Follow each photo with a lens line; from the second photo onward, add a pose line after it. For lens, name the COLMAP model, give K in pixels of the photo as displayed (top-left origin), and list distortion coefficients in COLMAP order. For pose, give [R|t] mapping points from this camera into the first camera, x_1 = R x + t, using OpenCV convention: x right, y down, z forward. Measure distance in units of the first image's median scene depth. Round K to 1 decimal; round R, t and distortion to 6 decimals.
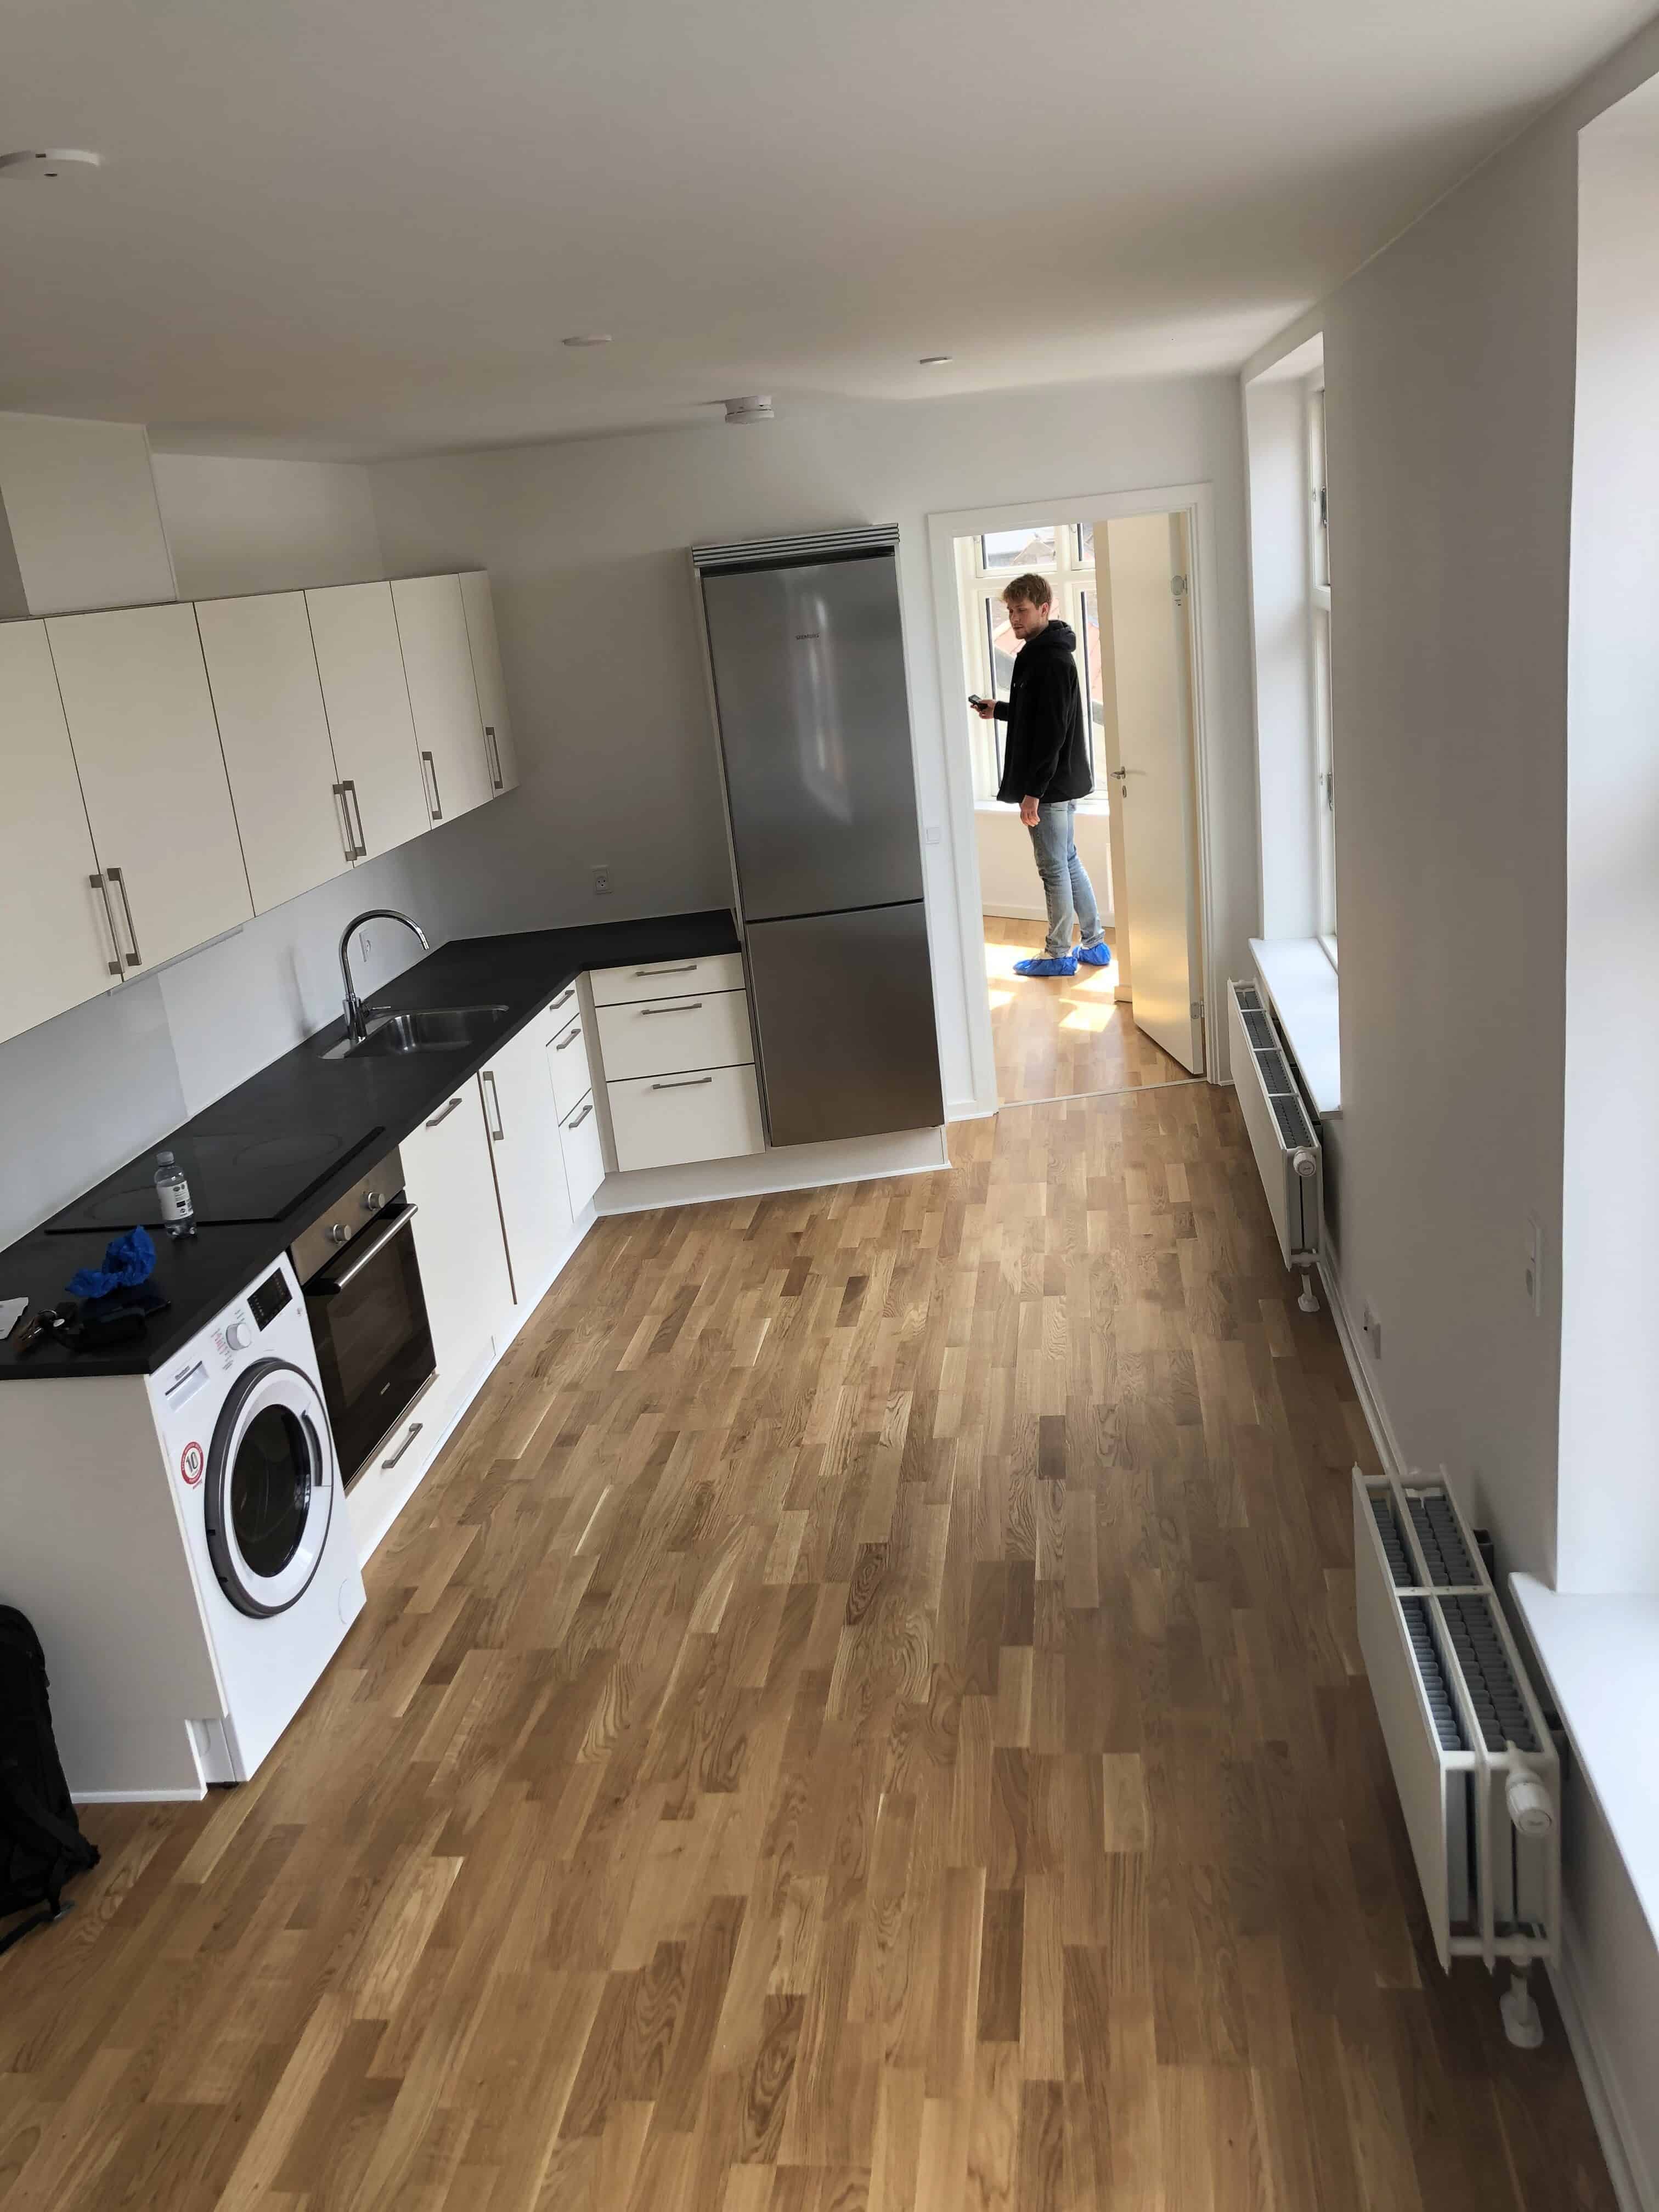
lens RADIAL K [[1851.1, 0, 829.5], [0, 1851.1, 1106.0], [0, 0, 1]] dist [-0.007165, -0.009149]
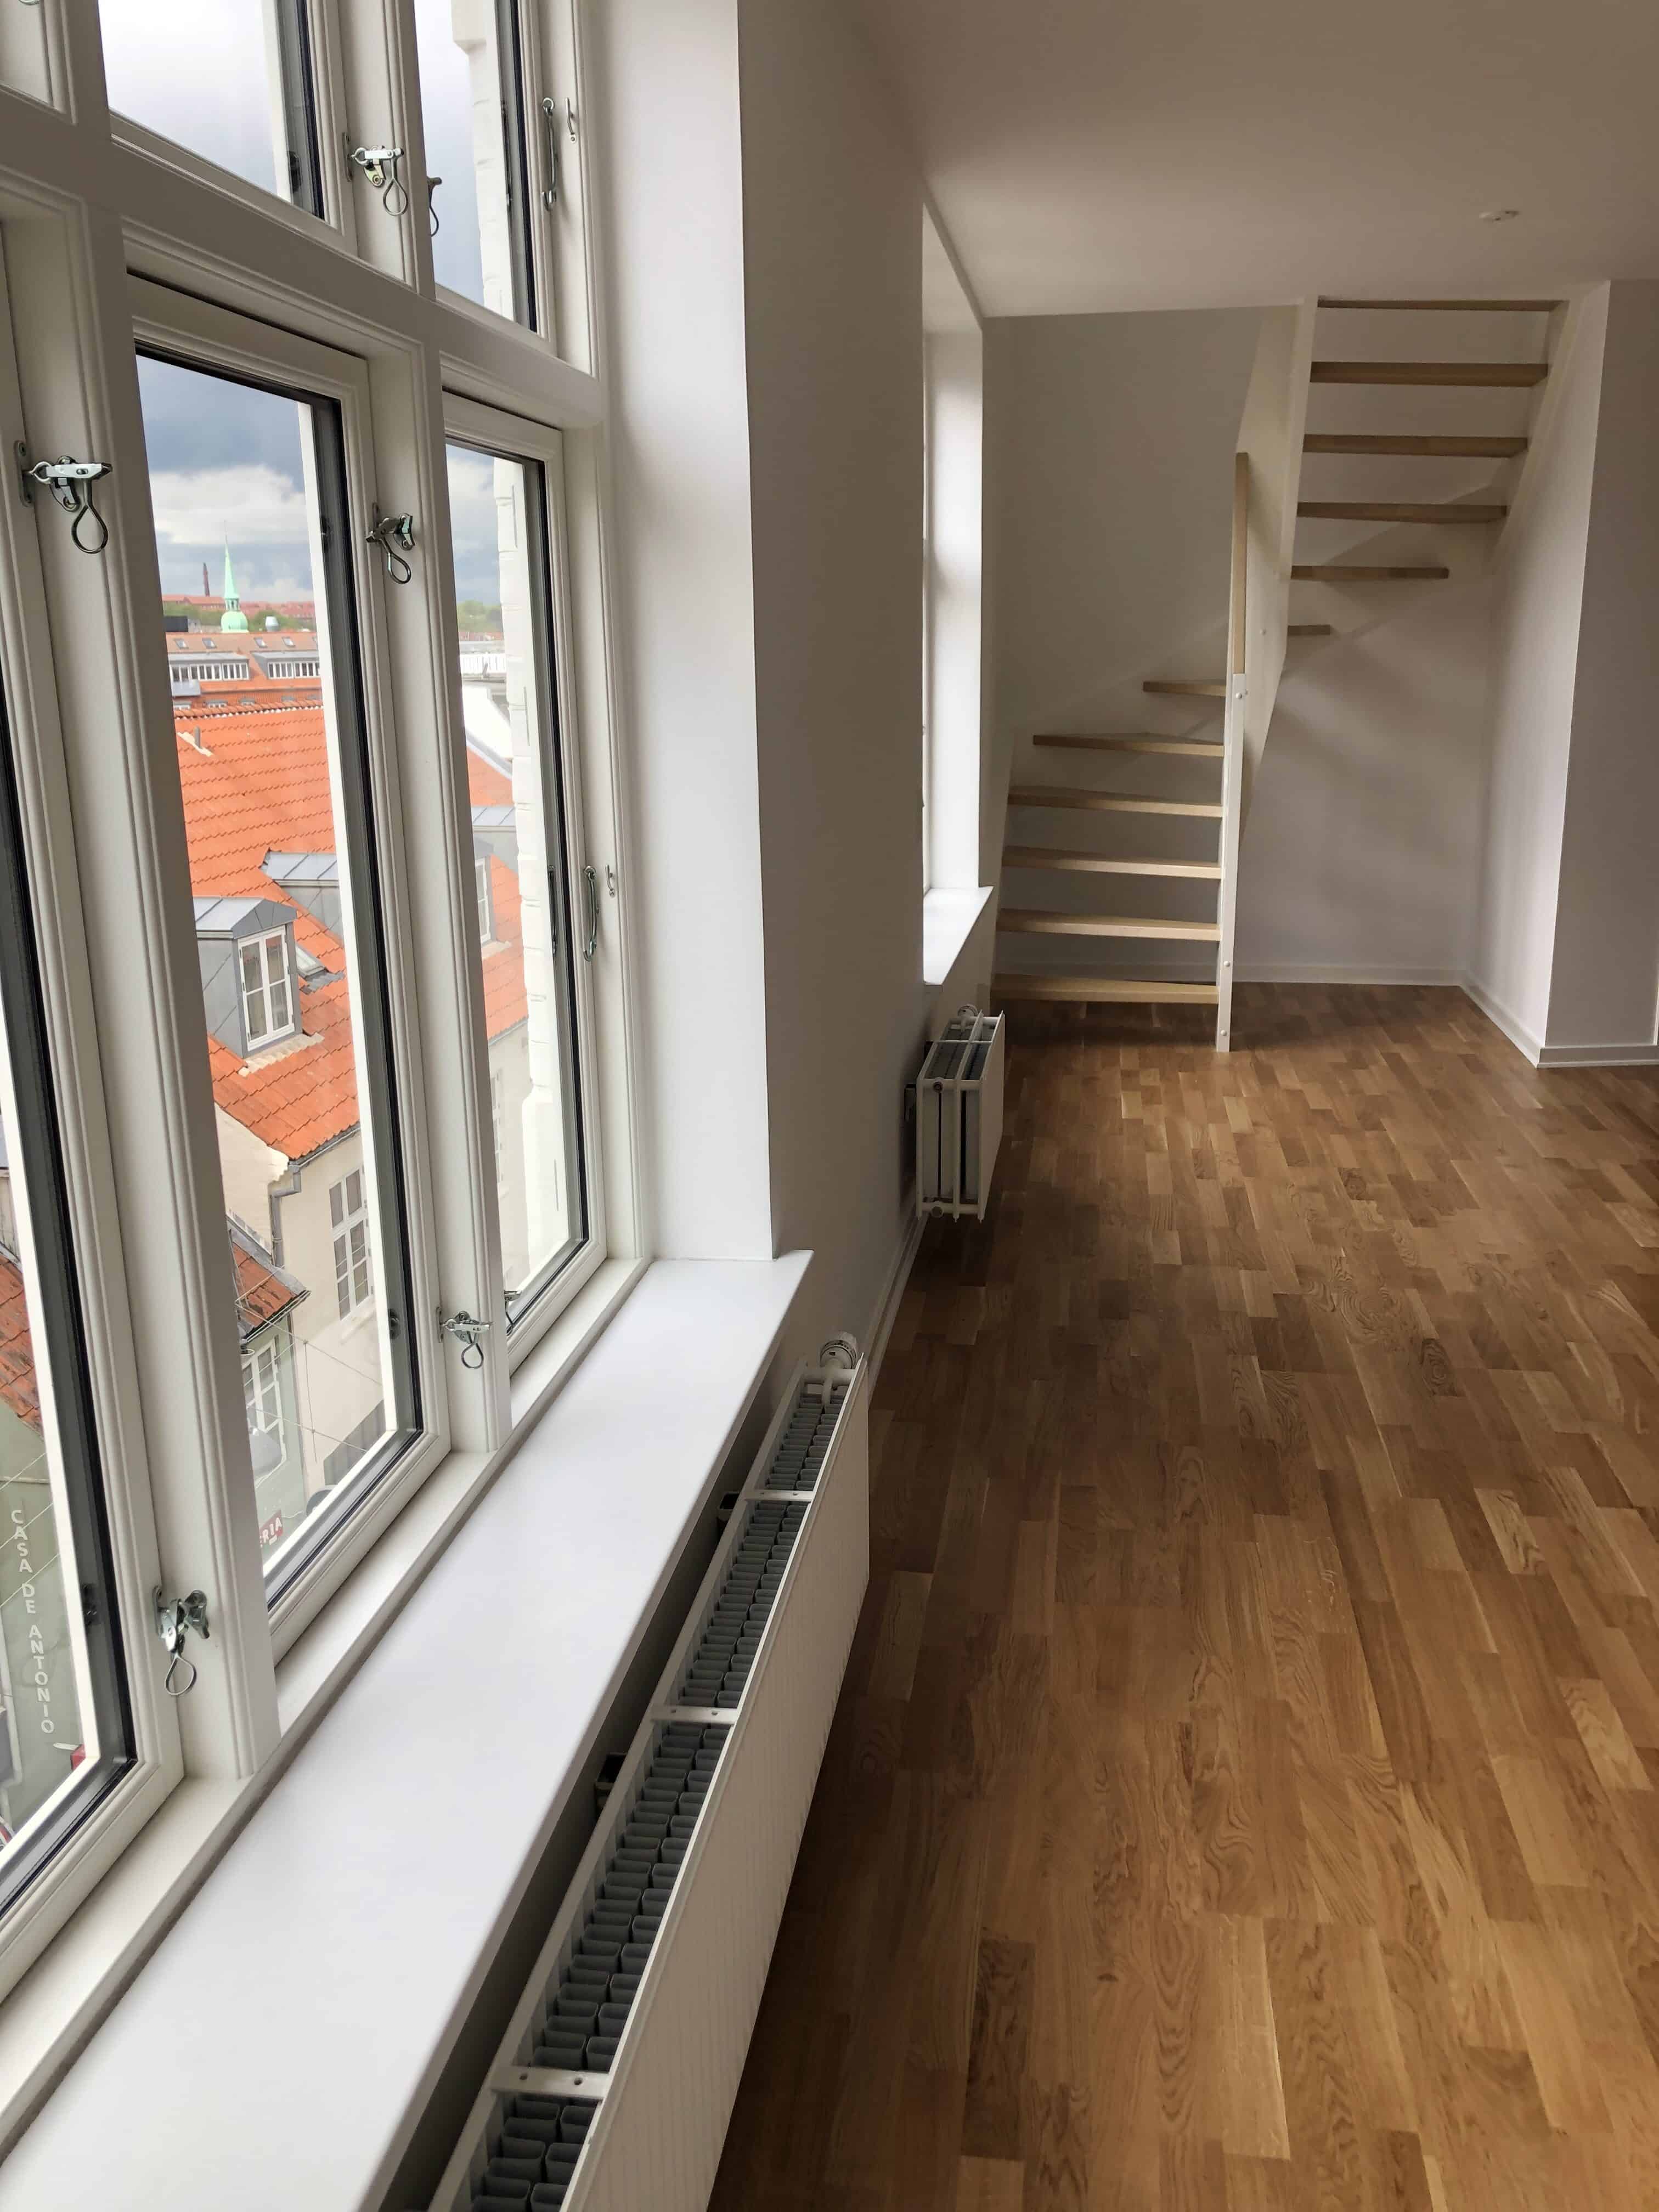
lens RADIAL K [[1851.1, 0, 829.5], [0, 1851.1, 1106.0], [0, 0, 1]] dist [-0.007165, -0.009149]
pose [[-0.992014, 0.115545, 0.050568, 0.263509], [0.124920, 0.844789, 0.520314, -0.389680], [0.017401, 0.522476, -0.852476, 1.711390]]
